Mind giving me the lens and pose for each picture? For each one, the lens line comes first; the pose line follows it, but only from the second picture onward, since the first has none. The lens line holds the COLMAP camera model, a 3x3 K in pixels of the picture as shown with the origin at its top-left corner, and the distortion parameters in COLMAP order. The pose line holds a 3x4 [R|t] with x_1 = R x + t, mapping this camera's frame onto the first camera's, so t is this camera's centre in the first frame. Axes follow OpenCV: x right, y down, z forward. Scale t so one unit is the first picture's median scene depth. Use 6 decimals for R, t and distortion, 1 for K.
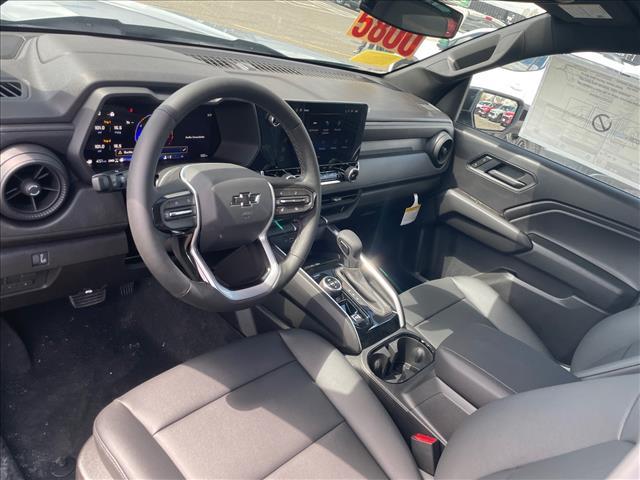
lens RADIAL K [[481.6, 0, 319.2], [0, 481.6, 220.6], [0, 0, 1]] dist [0.112149, -0.115016]
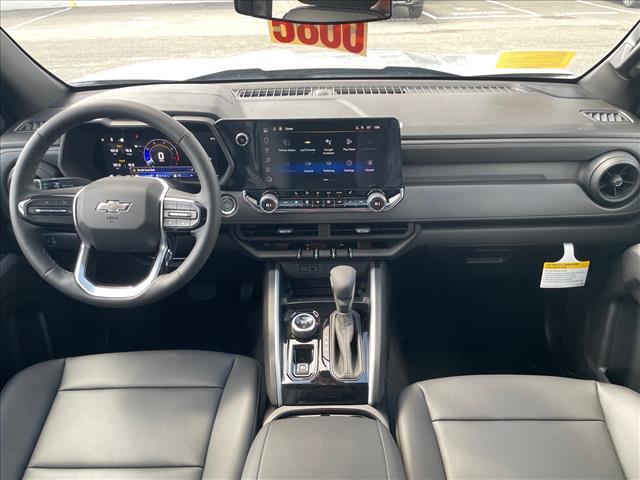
lens RADIAL K [[492.2, 0, 329.1], [0, 492.2, 220.7], [0, 0, 1]] dist [0.106331, -0.126658]
pose [[0.665430, 0.065307, -0.743598, 0.887093], [-0.135923, 0.990112, -0.034677, -0.033586], [0.733981, 0.124147, 0.667727, 0.522442]]
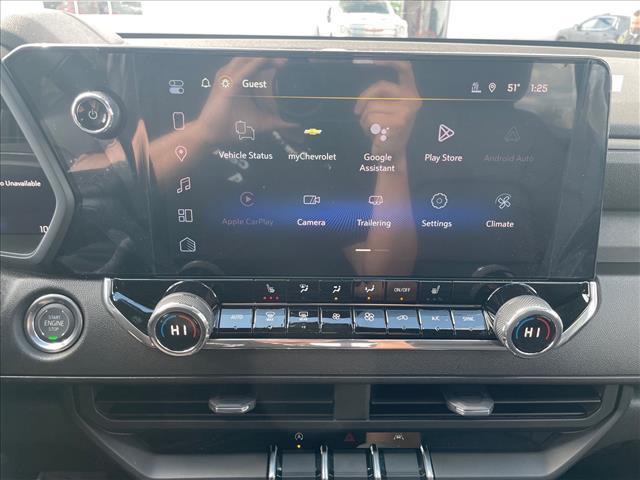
lens RADIAL K [[492.2, 0, 329.1], [0, 492.2, 220.7], [0, 0, 1]] dist [0.106331, -0.126658]
pose [[0.697923, 0.000446, -0.716173, 0.261585], [-0.153498, 0.976854, -0.148978, -0.130686], [0.699530, 0.213907, 0.681837, 1.000951]]
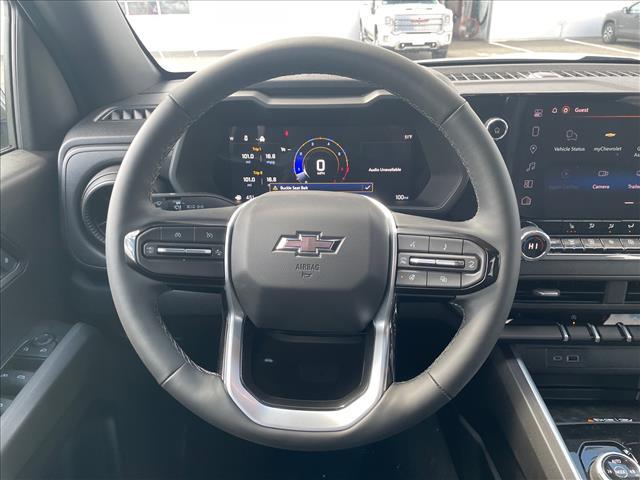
lens RADIAL K [[492.2, 0, 329.1], [0, 492.2, 220.7], [0, 0, 1]] dist [0.106331, -0.126658]
pose [[0.650129, 0.006655, -0.759795, 0.254450], [-0.151258, 0.981081, -0.120833, -0.003882], [0.744616, 0.193482, 0.638836, 0.561624]]
